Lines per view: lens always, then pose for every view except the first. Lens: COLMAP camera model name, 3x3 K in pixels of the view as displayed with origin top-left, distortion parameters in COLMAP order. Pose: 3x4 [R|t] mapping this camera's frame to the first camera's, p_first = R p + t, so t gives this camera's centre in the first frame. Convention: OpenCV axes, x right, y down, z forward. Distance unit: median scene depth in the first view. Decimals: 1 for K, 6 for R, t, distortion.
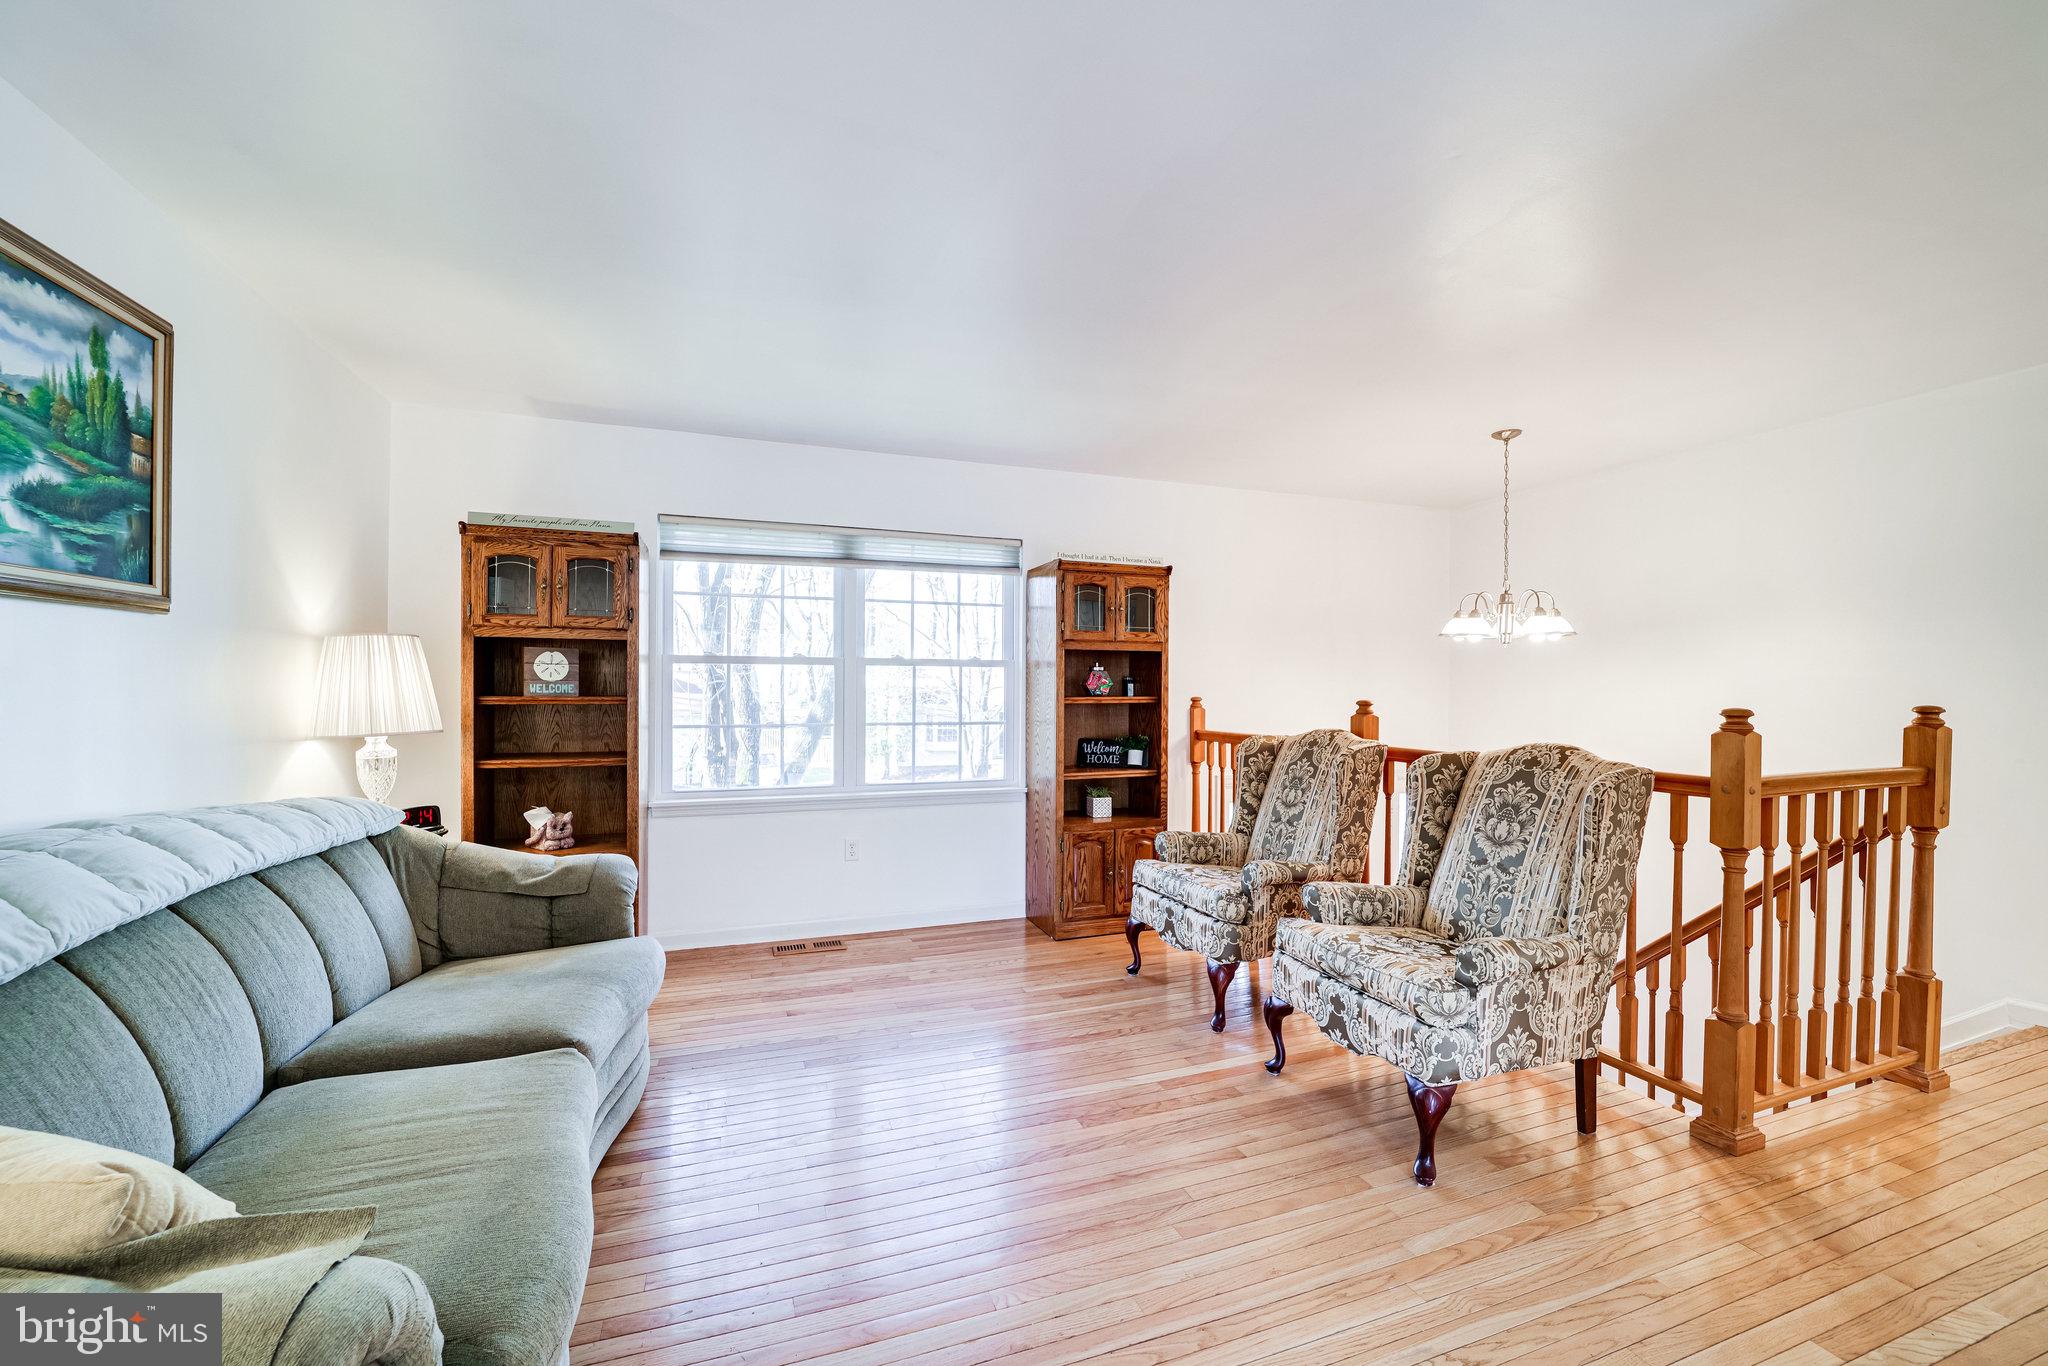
lens RADIAL K [[842.0, 0, 1024.0], [0, 842.0, 683.0], [0, 0, 1]] dist [0.000356, -0.003543]
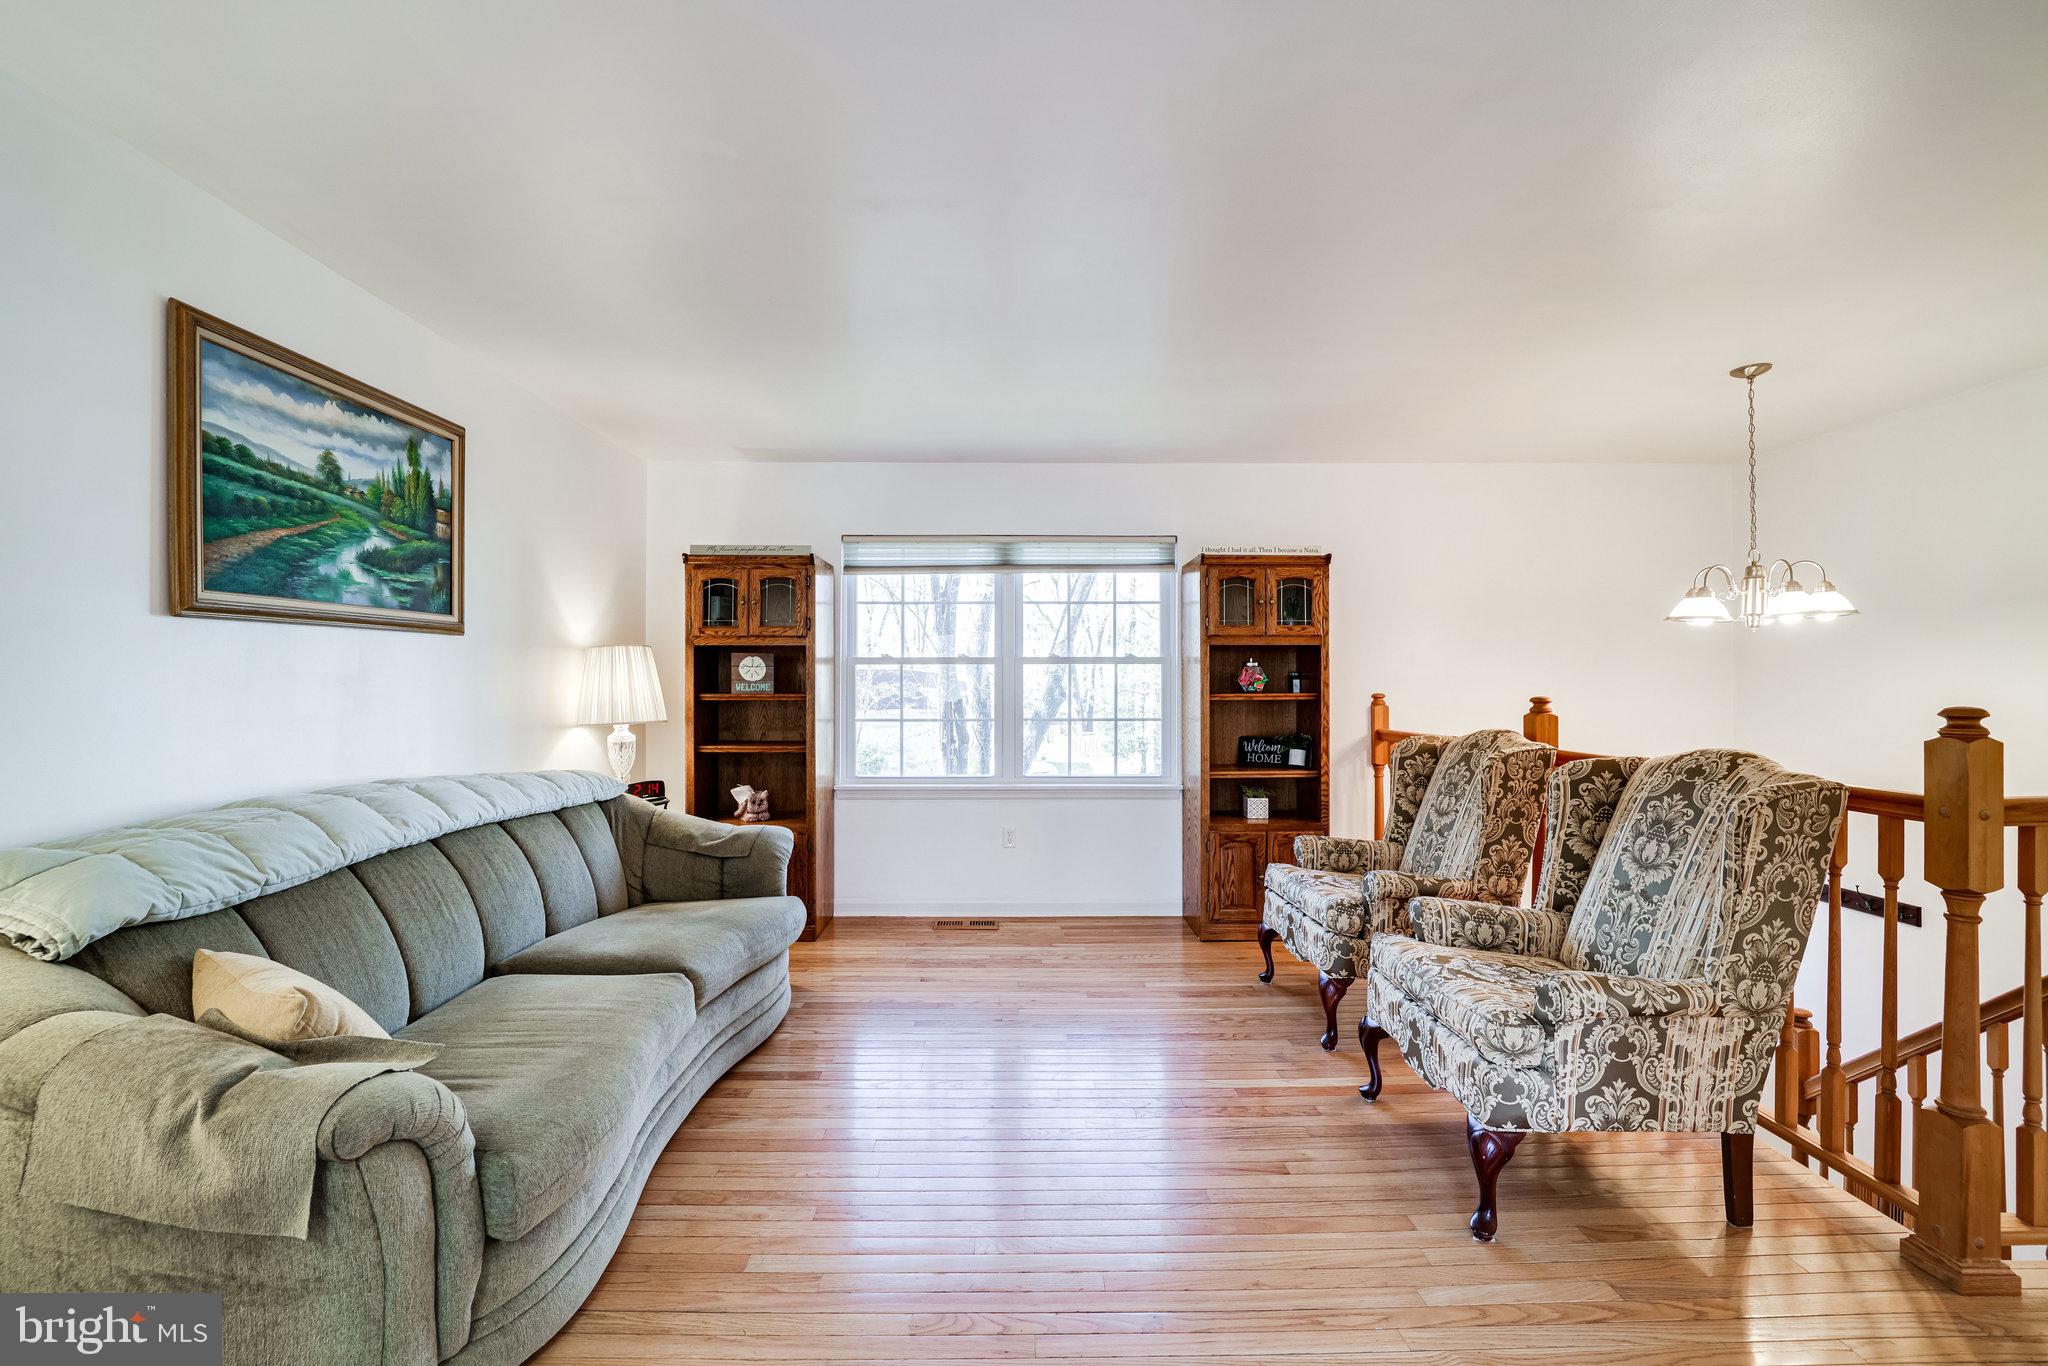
lens RADIAL K [[852.2, 0, 1021.0], [0, 852.2, 673.8], [0, 0, 1]] dist [-0.003514, -0.000515]
pose [[0.940223, -0.009218, -0.340436, 0.248541], [0.006652, 0.999940, -0.008703, 0.000677], [0.340496, 0.005918, 0.940227, -0.014060]]
